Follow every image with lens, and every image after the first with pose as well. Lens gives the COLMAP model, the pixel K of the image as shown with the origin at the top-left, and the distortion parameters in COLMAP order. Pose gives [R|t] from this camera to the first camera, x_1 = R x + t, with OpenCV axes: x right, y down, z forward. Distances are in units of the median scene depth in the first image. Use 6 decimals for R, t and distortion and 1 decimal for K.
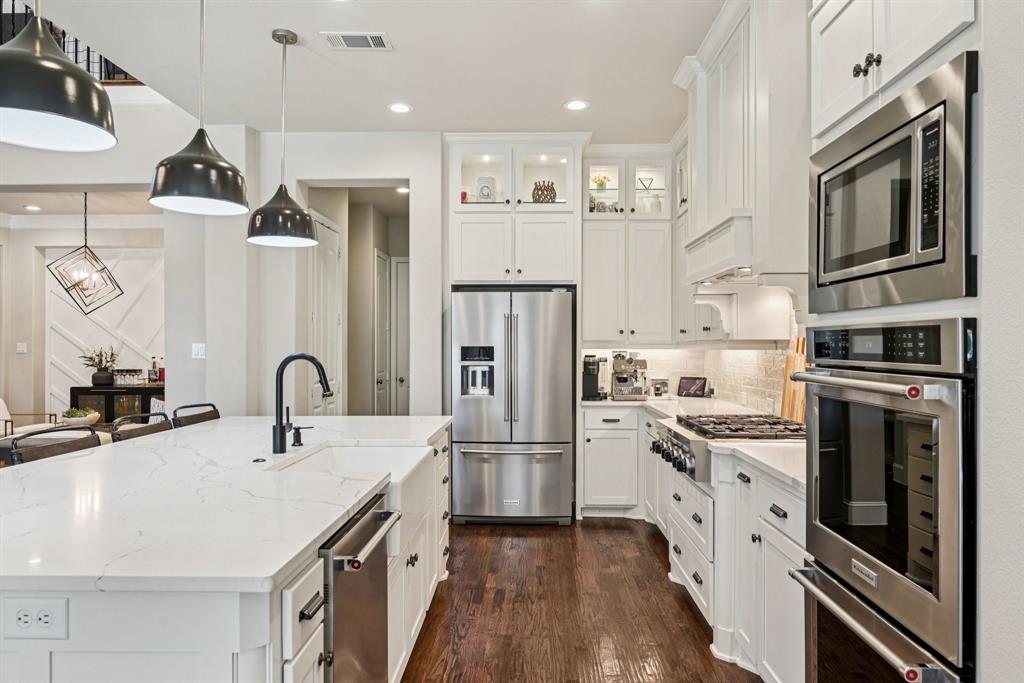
lens RADIAL K [[684.0, 0, 513.6], [0, 684.0, 345.5], [0, 0, 1]] dist [0.000986, 0.001448]
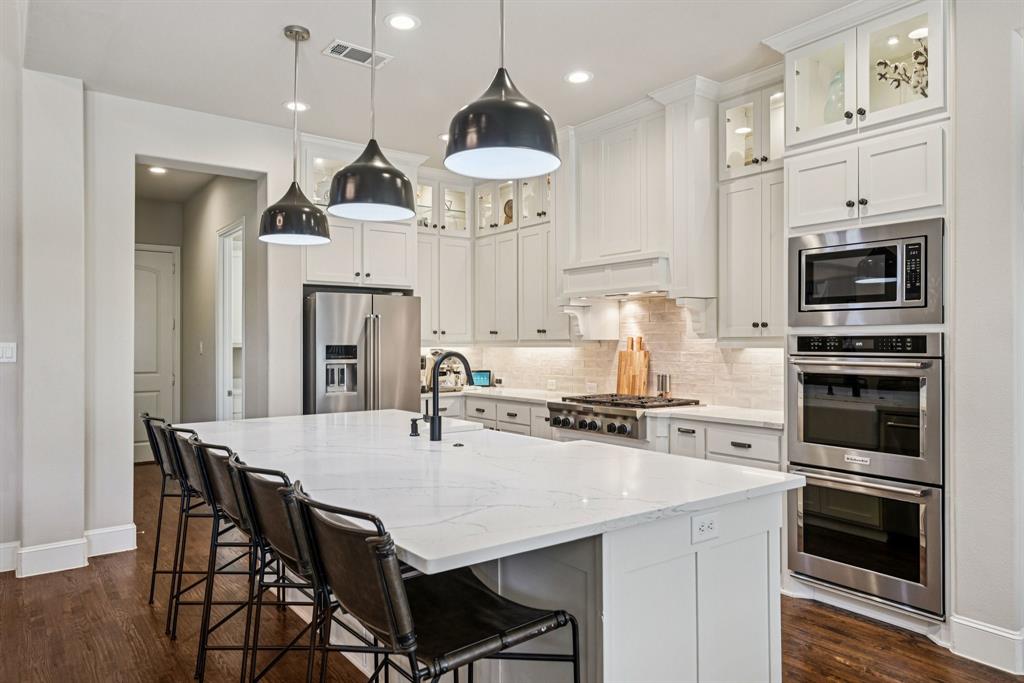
lens RADIAL K [[684.0, 0, 513.6], [0, 684.0, 345.5], [0, 0, 1]] dist [0.000986, 0.001448]
pose [[0.785754, -0.002880, 0.618532, -0.490142], [0.001000, 0.999994, 0.003385, -0.001545], [-0.618538, -0.002041, 0.785752, 0.019612]]
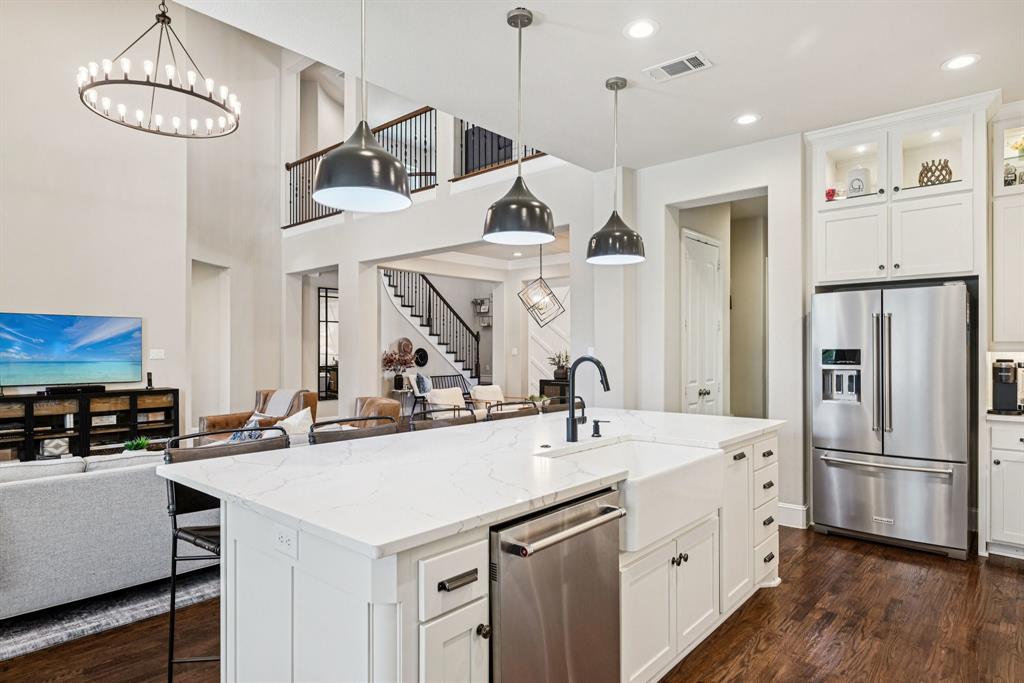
lens RADIAL K [[579.0, 0, 512.8], [0, 579.0, 347.8], [0, 0, 1]] dist [-0.003607, 0.000958]
pose [[0.768451, -0.005535, -0.639884, 0.110487], [0.004092, 0.999985, -0.003736, 0.000475], [0.639895, 0.000253, 0.768462, 0.092516]]
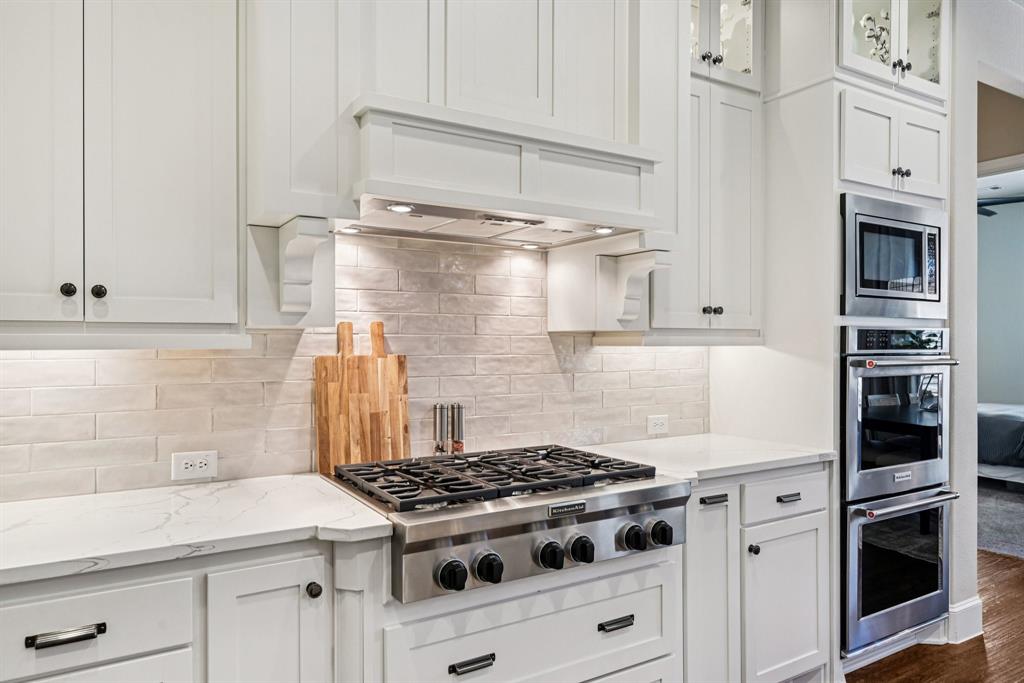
lens RADIAL K [[684.0, 0, 513.6], [0, 684.0, 345.5], [0, 0, 1]] dist [0.000986, 0.001448]
pose [[-0.551047, -0.001830, 0.834472, -0.117473], [-0.000041, 0.999998, 0.002166, 0.002971], [-0.834474, 0.001159, -0.551046, 0.893508]]
